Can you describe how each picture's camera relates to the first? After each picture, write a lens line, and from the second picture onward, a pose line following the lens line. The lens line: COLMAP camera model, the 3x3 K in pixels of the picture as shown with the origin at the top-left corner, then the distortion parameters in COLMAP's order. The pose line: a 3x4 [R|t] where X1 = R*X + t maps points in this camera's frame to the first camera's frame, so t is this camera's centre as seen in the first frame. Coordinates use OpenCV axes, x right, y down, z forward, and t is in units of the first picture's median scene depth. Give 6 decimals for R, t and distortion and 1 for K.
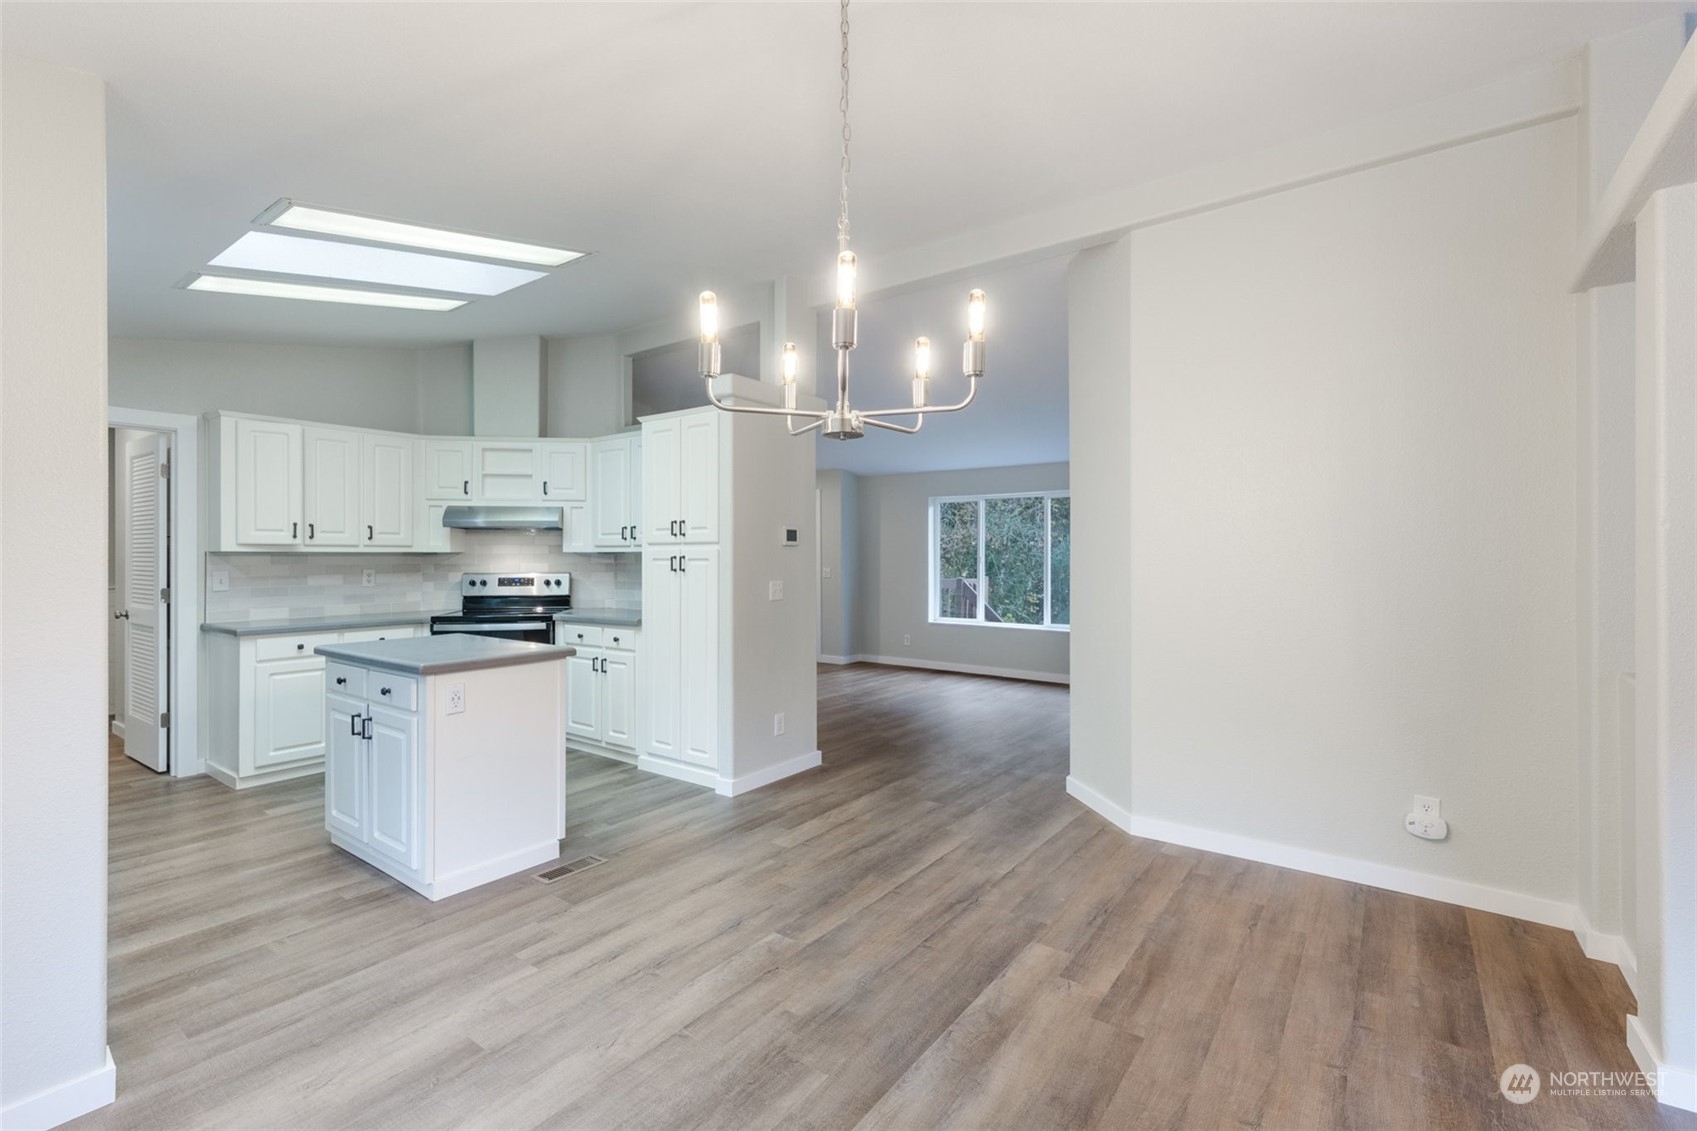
lens RADIAL K [[738.8, 0, 858.8], [0, 738.8, 560.6], [0, 0, 1]] dist [-0.000409, -0.000457]
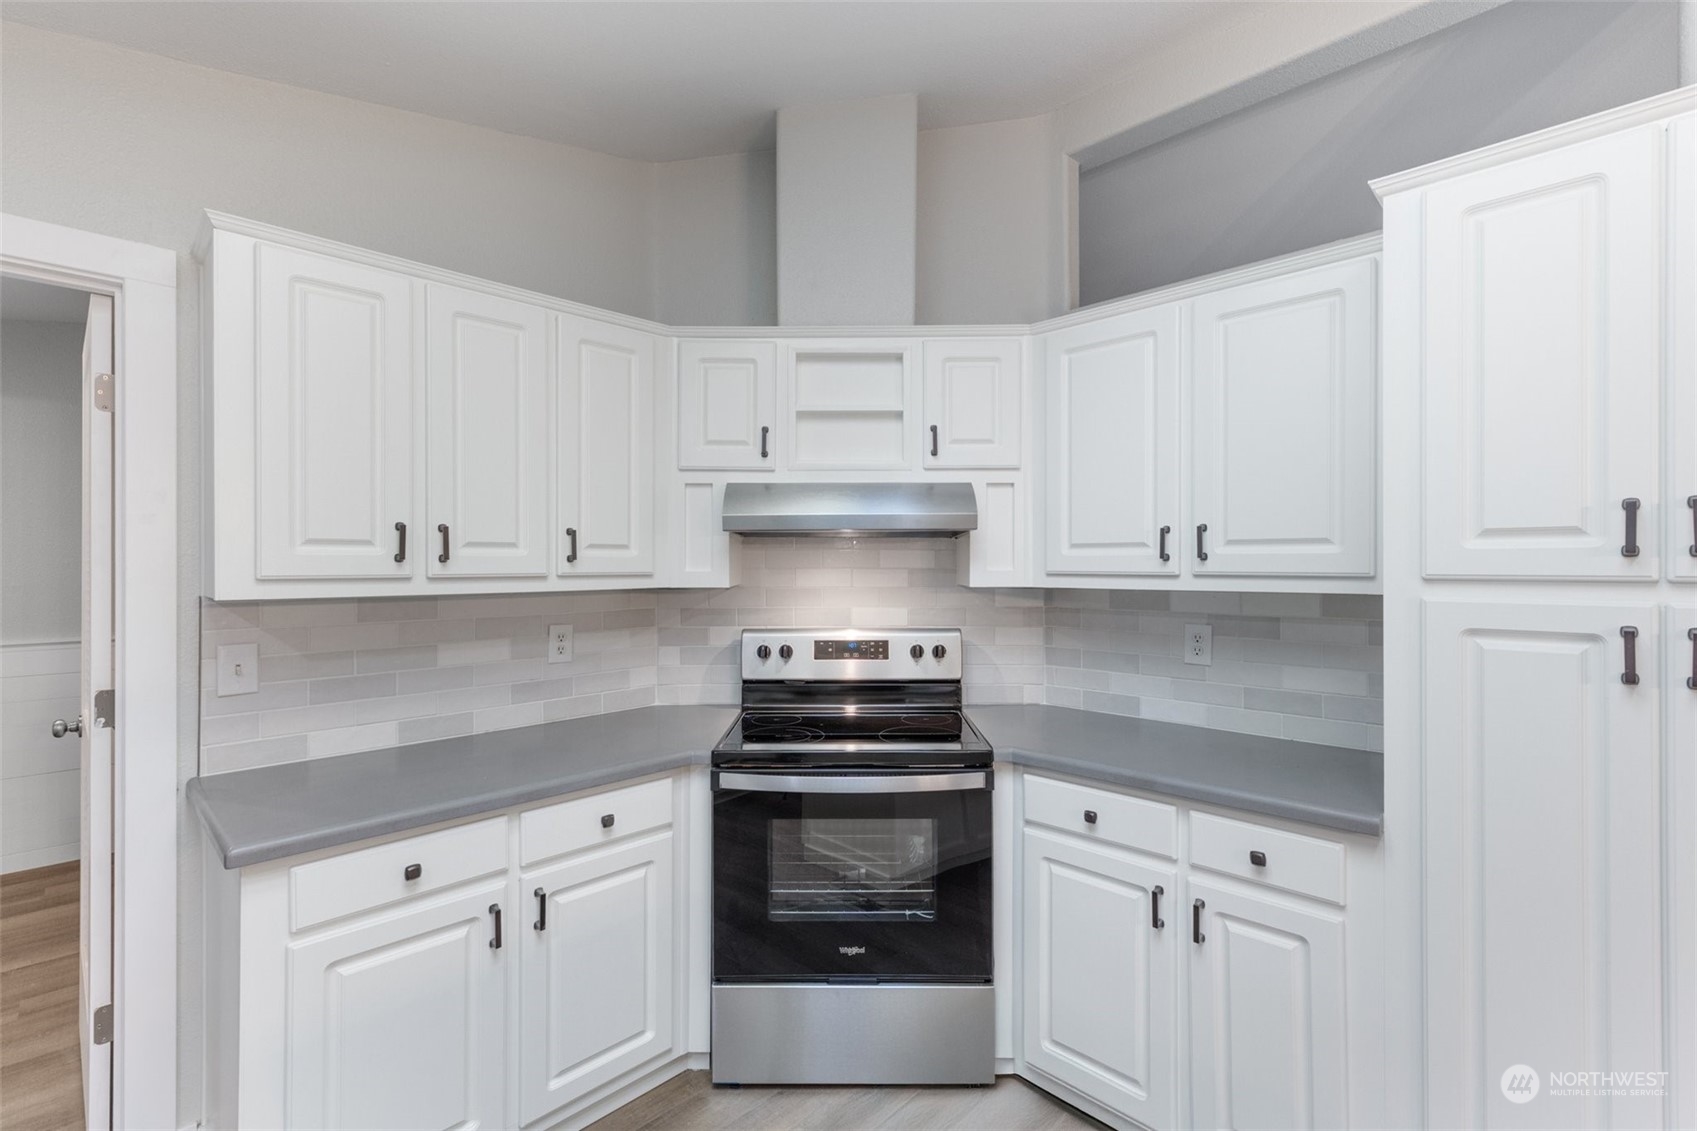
lens RADIAL K [[745.3, 0, 848.5], [0, 745.3, 565.5], [0, 0, 1]] dist [0.005942, 0.000169]
pose [[0.987994, -0.000616, -0.154488, -0.409158], [0.000469, 0.999999, -0.000988, -0.024205], [0.154489, 0.000903, 0.987994, 0.561447]]
